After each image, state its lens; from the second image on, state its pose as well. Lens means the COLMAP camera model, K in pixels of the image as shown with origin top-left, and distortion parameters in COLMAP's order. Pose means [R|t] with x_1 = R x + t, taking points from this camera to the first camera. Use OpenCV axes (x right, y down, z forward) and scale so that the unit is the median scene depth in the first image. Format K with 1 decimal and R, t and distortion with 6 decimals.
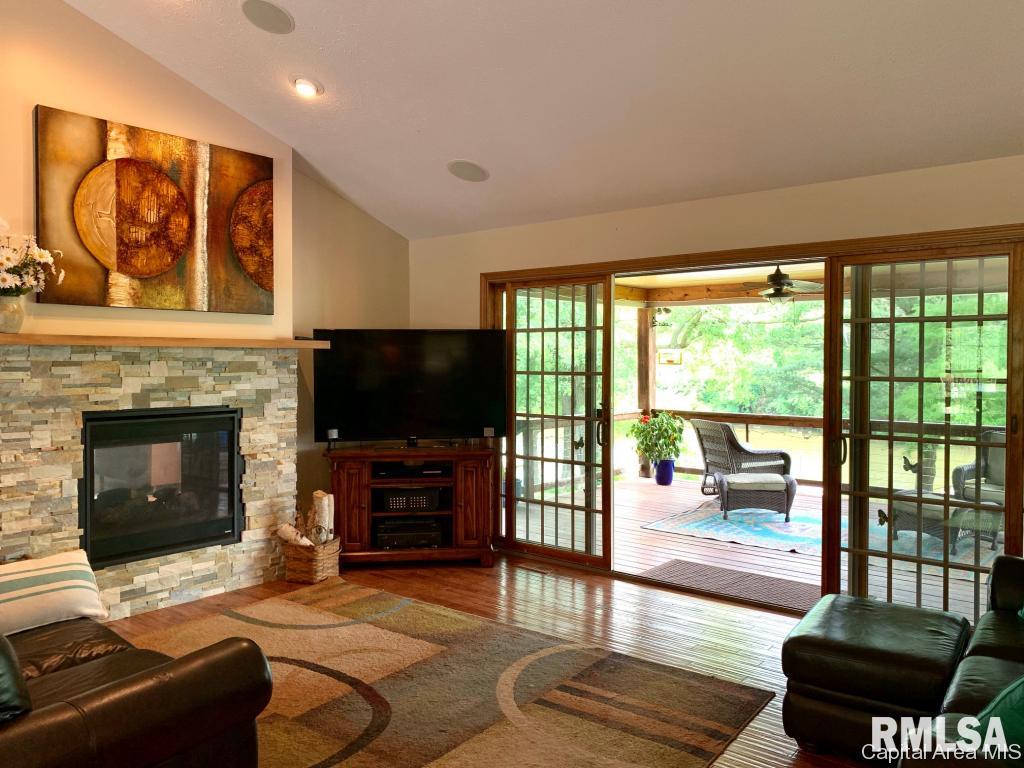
lens RADIAL K [[789.4, 0, 512.1], [0, 789.4, 371.6], [0, 0, 1]] dist [0.008302, -0.005486]
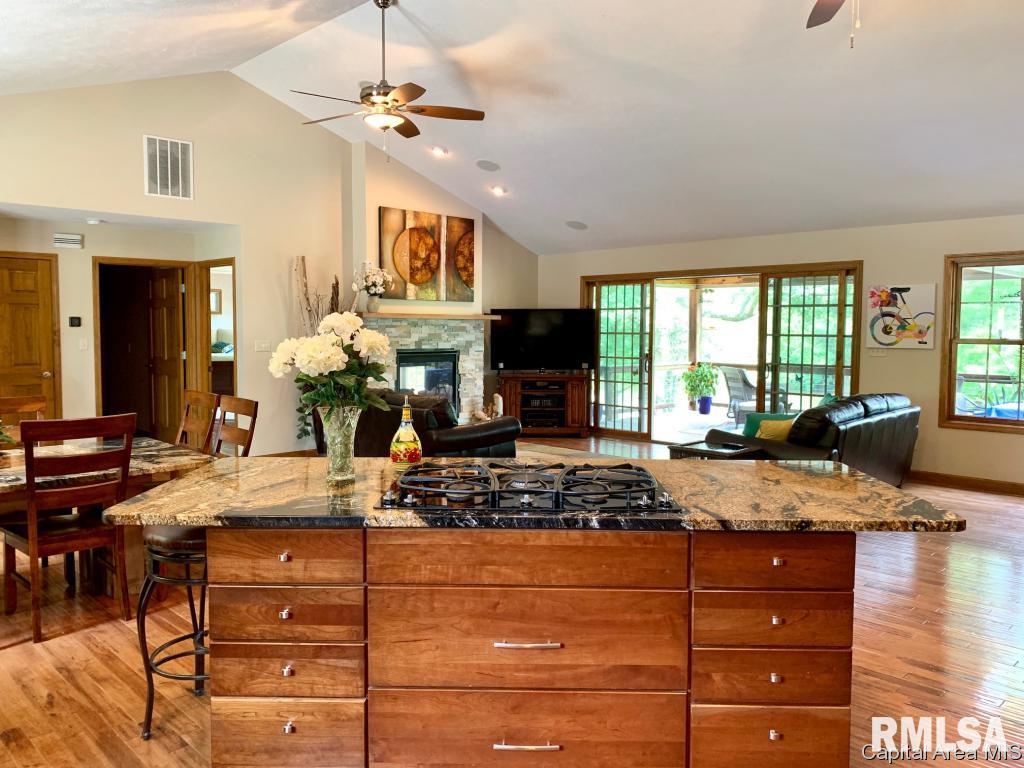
lens RADIAL K [[787.3, 0, 497.7], [0, 787.3, 382.6], [0, 0, 1]] dist [0.089412, -0.003594]
pose [[0.992505, 0.012302, -0.121586, -0.008447], [-0.005620, 0.998462, 0.055148, 0.017287], [0.122077, -0.054051, 0.991048, -0.859986]]
